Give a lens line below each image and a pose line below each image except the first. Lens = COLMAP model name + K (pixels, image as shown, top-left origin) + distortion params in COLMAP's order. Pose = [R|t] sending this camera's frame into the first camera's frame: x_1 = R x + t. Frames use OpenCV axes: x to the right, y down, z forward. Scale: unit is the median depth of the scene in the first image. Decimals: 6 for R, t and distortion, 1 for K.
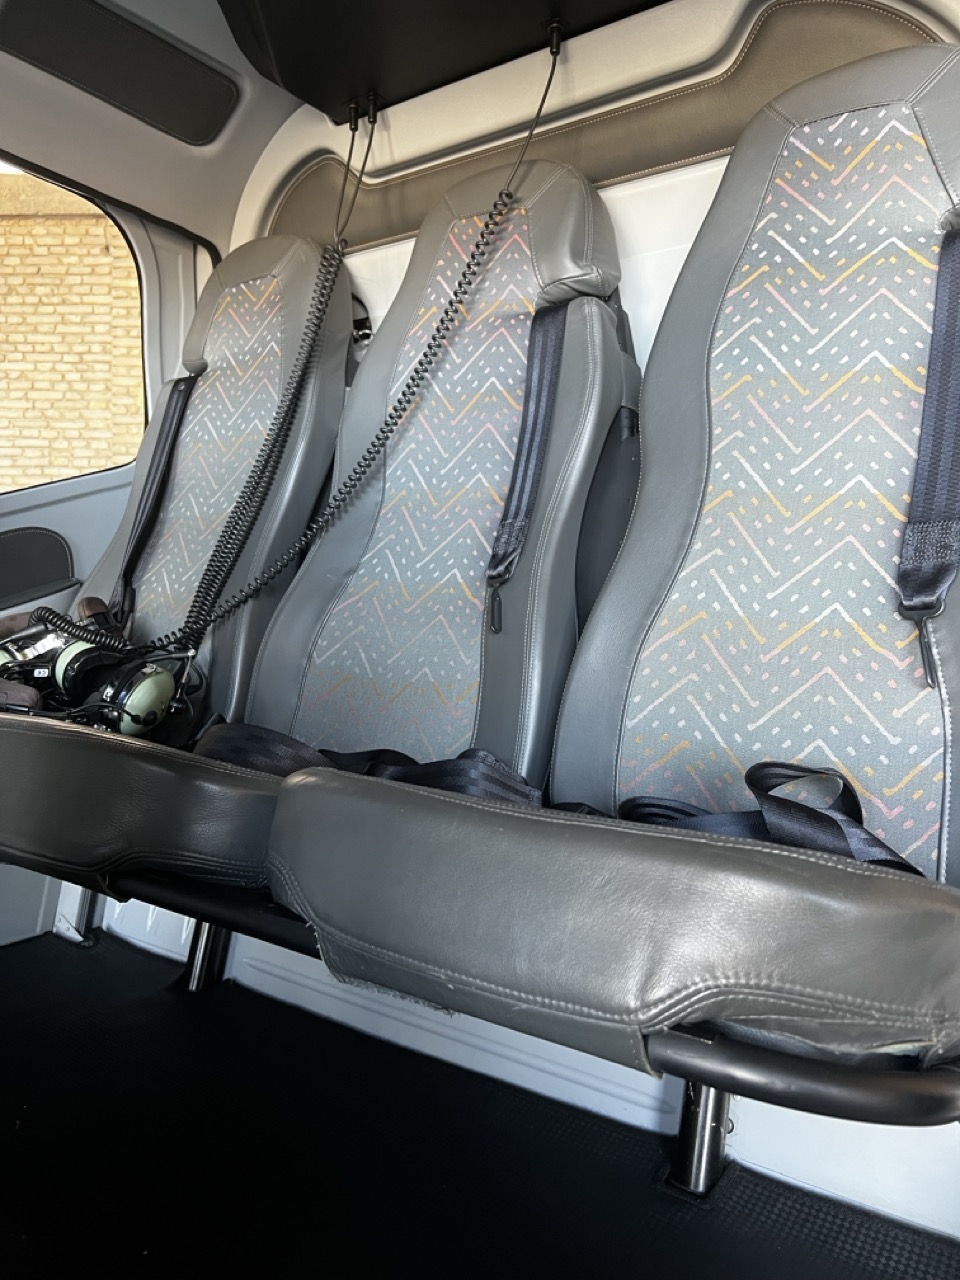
lens RADIAL K [[969.5, 0, 480.8], [0, 969.5, 642.2], [0, 0, 1]] dist [0.028501, -0.027433]
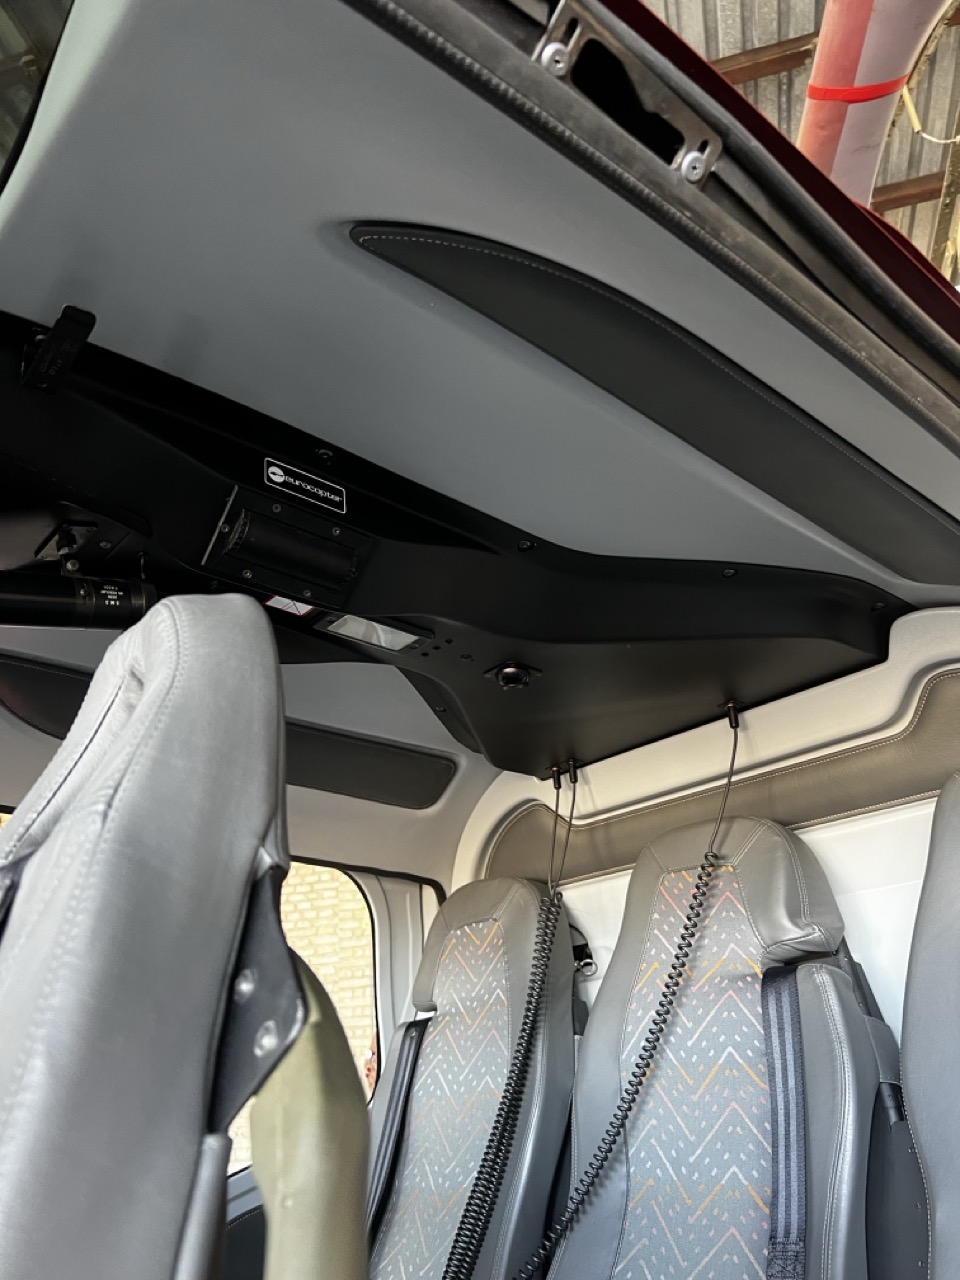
lens RADIAL K [[979.4, 0, 477.9], [0, 979.4, 633.2], [0, 0, 1]] dist [0.025067, -0.035542]
pose [[0.971275, -0.156854, -0.178947, 0.008855], [0.057171, 0.883792, -0.464374, -0.195112], [0.230991, 0.440804, 0.867373, -0.071918]]
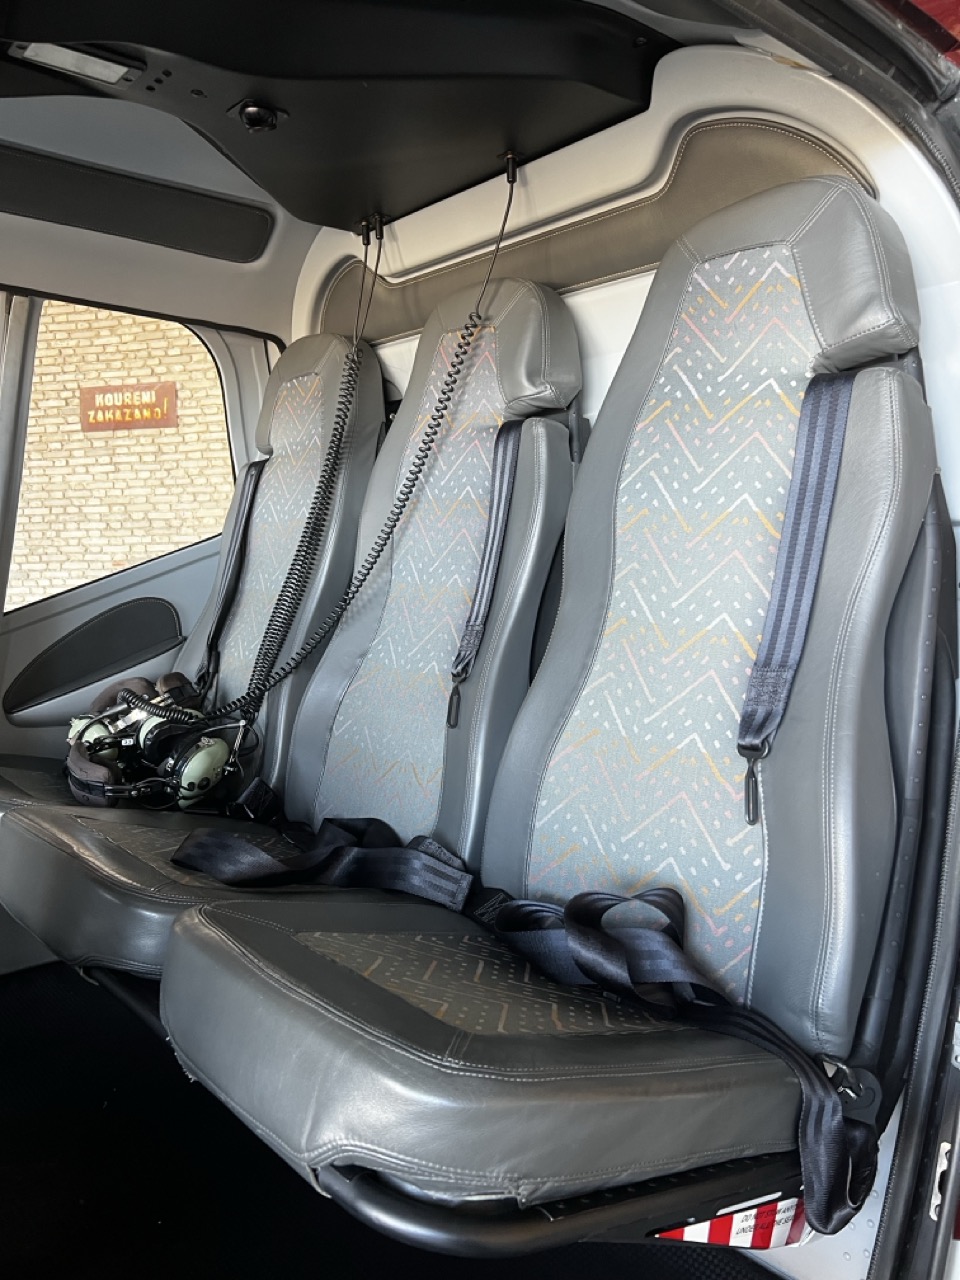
lens RADIAL K [[966.9, 0, 483.3], [0, 966.9, 649.2], [0, 0, 1]] dist [0.063103, -0.082912]
pose [[0.975141, -0.017738, -0.220874, 0.269526], [0.034198, 0.996895, 0.070925, -0.161117], [0.218930, -0.076715, 0.972720, -0.097880]]
